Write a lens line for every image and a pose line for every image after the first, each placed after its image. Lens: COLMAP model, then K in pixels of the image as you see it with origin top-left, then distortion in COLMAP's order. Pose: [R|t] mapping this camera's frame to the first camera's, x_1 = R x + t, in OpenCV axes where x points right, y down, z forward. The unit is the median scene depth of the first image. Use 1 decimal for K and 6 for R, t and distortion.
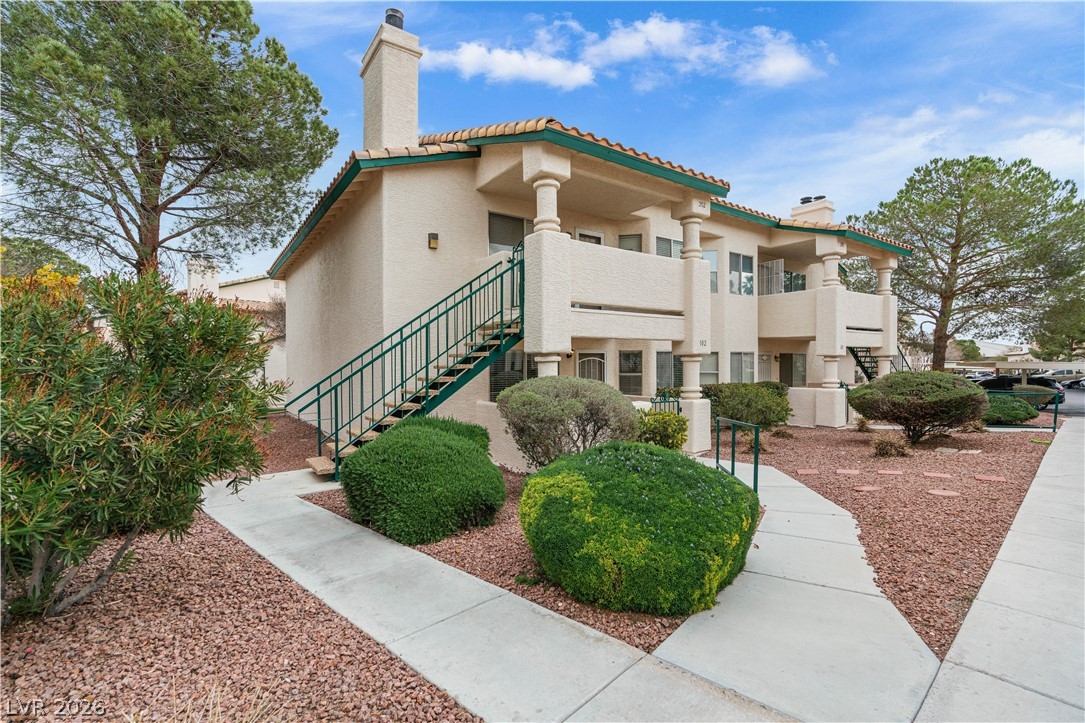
lens RADIAL K [[486.4, 0, 547.7], [0, 486.4, 363.5], [0, 0, 1]] dist [-0.004117, 0.002093]
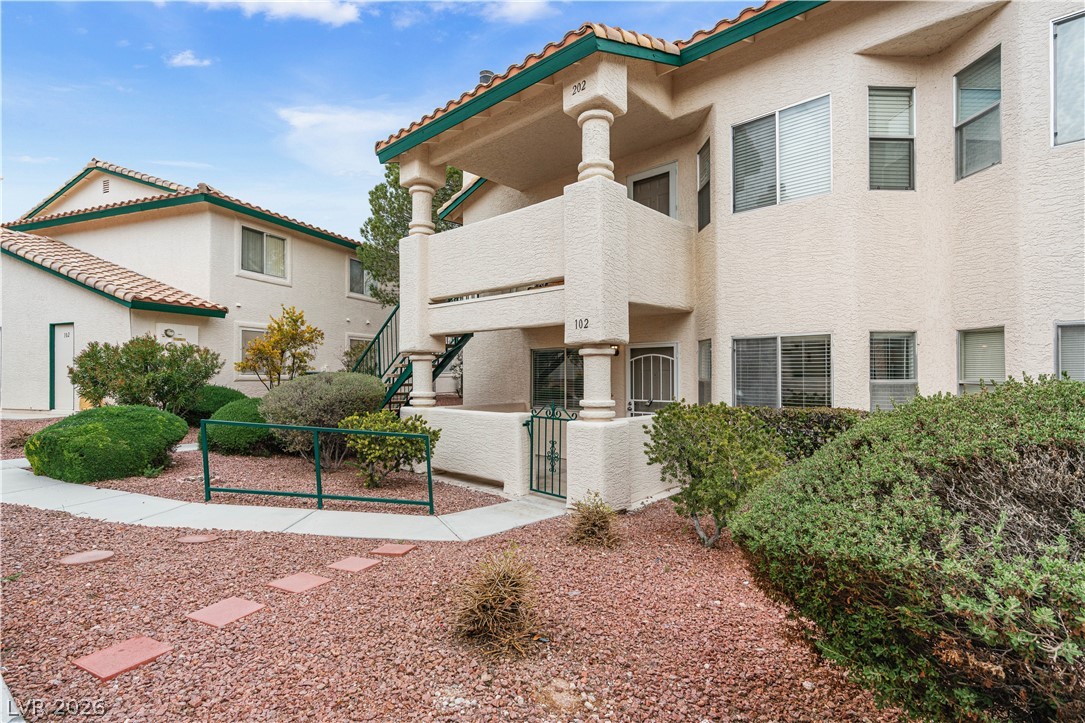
lens RADIAL K [[524.5, 0, 537.9], [0, 524.5, 368.0], [0, 0, 1]] dist [0.001715, -0.000097]
pose [[0.189993, -0.004359, -0.981776, 0.909206], [-0.000359, 0.999990, -0.004509, 0.012756], [0.981785, 0.001209, 0.189989, 0.819533]]
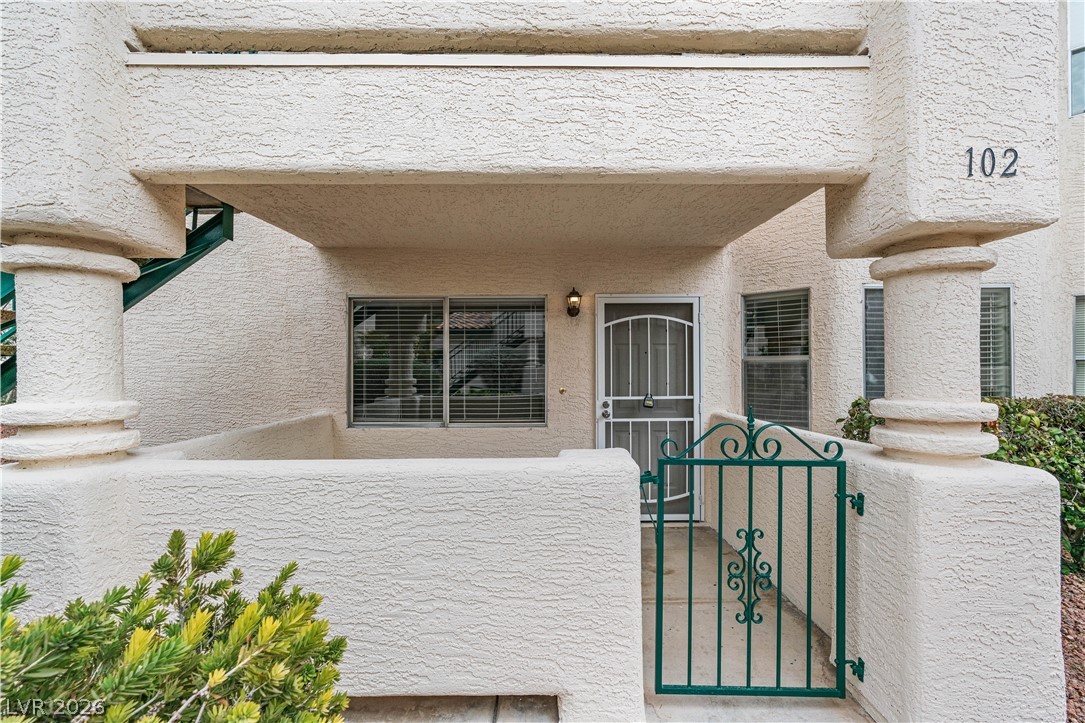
lens RADIAL K [[486.4, 0, 543.9], [0, 486.4, 364.5], [0, 0, 1]] dist [-0.004117, 0.002093]
pose [[0.818688, -0.002925, -0.574231, 0.281835], [-0.001273, 0.999975, -0.006910, 0.034993], [0.574237, 0.006388, 0.818664, 0.742894]]
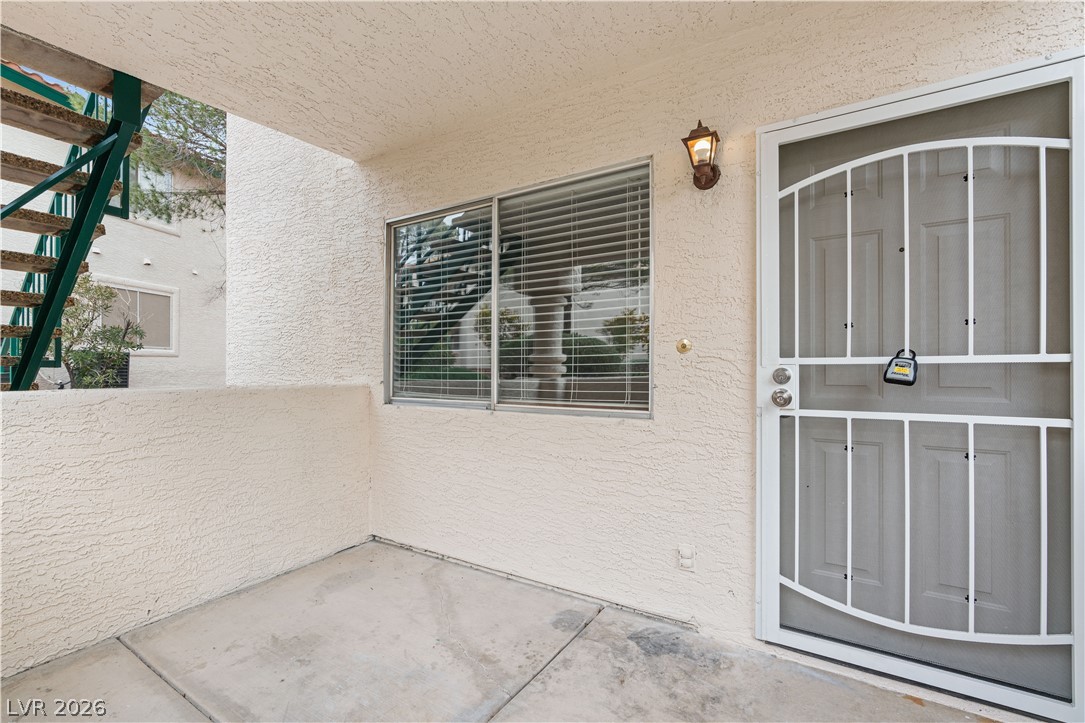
lens RADIAL K [[486.4, 0, 541.1], [0, 486.4, 368.5], [0, 0, 1]] dist [-0.004117, 0.002093]
pose [[0.375902, -0.000173, -0.926660, 0.215670], [-0.006598, 0.999974, -0.002864, 0.066770], [0.926636, 0.007190, 0.375891, 0.978708]]
